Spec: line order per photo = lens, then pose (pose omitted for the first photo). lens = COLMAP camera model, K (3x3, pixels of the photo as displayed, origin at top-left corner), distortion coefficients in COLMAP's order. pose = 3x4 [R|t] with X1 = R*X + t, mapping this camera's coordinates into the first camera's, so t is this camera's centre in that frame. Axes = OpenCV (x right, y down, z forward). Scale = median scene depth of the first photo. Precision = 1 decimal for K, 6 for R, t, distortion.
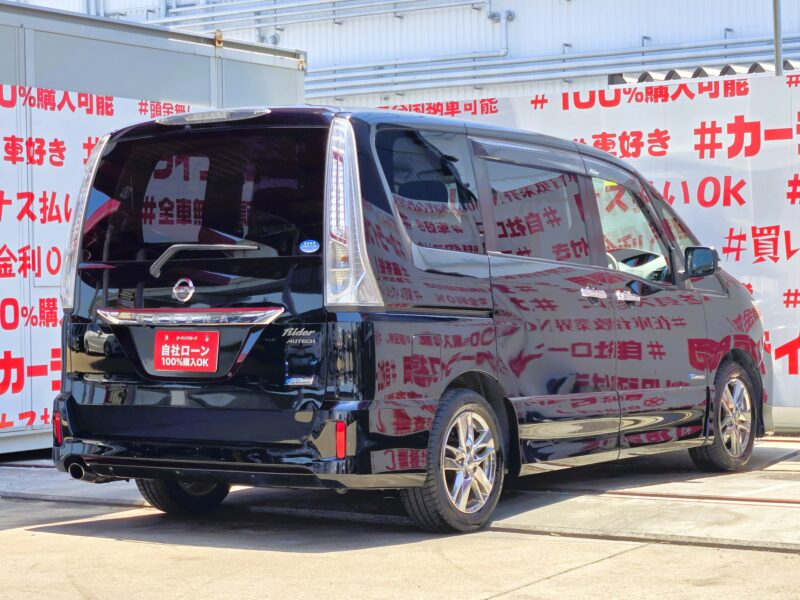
lens RADIAL K [[1897.2, 0, 400.0], [0, 1897.2, 300.0], [0, 0, 1]] dist [-0.109202, 1.442327]
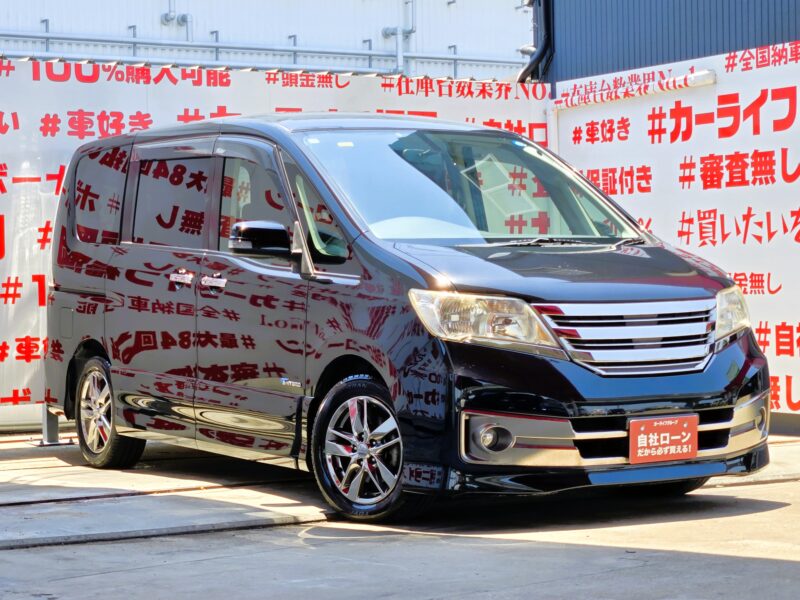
lens RADIAL K [[1897.2, 0, 400.0], [0, 1897.2, 300.0], [0, 0, 1]] dist [-0.109202, 1.442327]
pose [[0.439579, -0.003370, 0.898198, -0.683186], [0.018658, 0.999811, -0.005380, 0.013208], [-0.898010, 0.019124, 0.439559, 0.470921]]
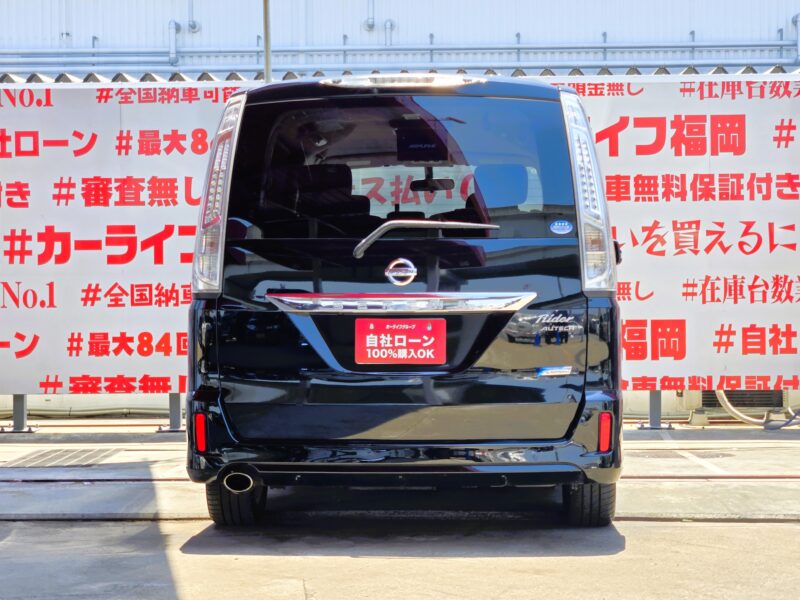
lens RADIAL K [[1697.7, 0, 397.7], [0, 1697.7, 274.8], [0, 0, 1]] dist [-0.030830, 0.484409]
pose [[0.860738, 0.009788, 0.508955, -0.354707], [-0.002637, 0.999887, -0.014770, 0.004992], [-0.509042, 0.011371, 0.860667, 0.209814]]
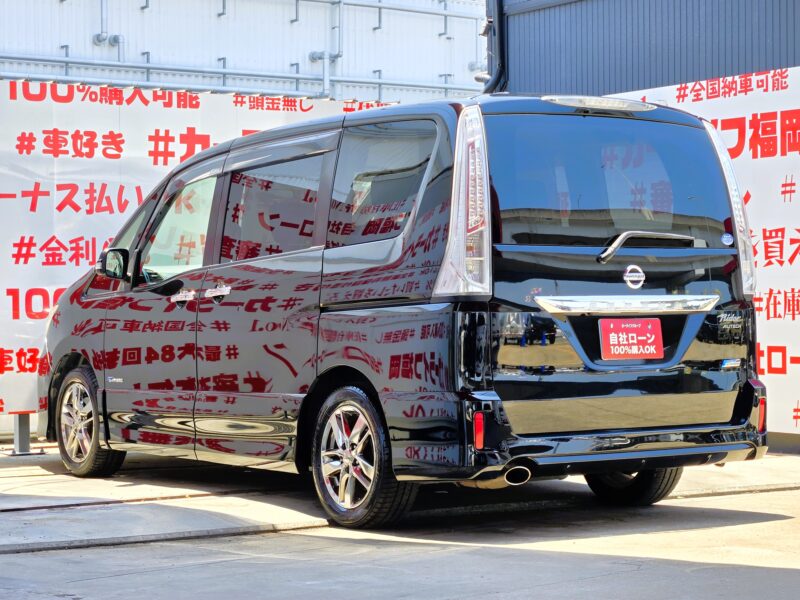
lens RADIAL K [[1859.5, 0, 400.0], [0, 1859.5, 300.0], [0, 0, 1]] dist [-0.054204, 0.754833]
pose [[0.396013, 0.010305, 0.918187, -0.709619], [0.008233, 0.999857, -0.014773, 0.013664], [-0.918208, 0.013409, 0.395871, 0.489064]]
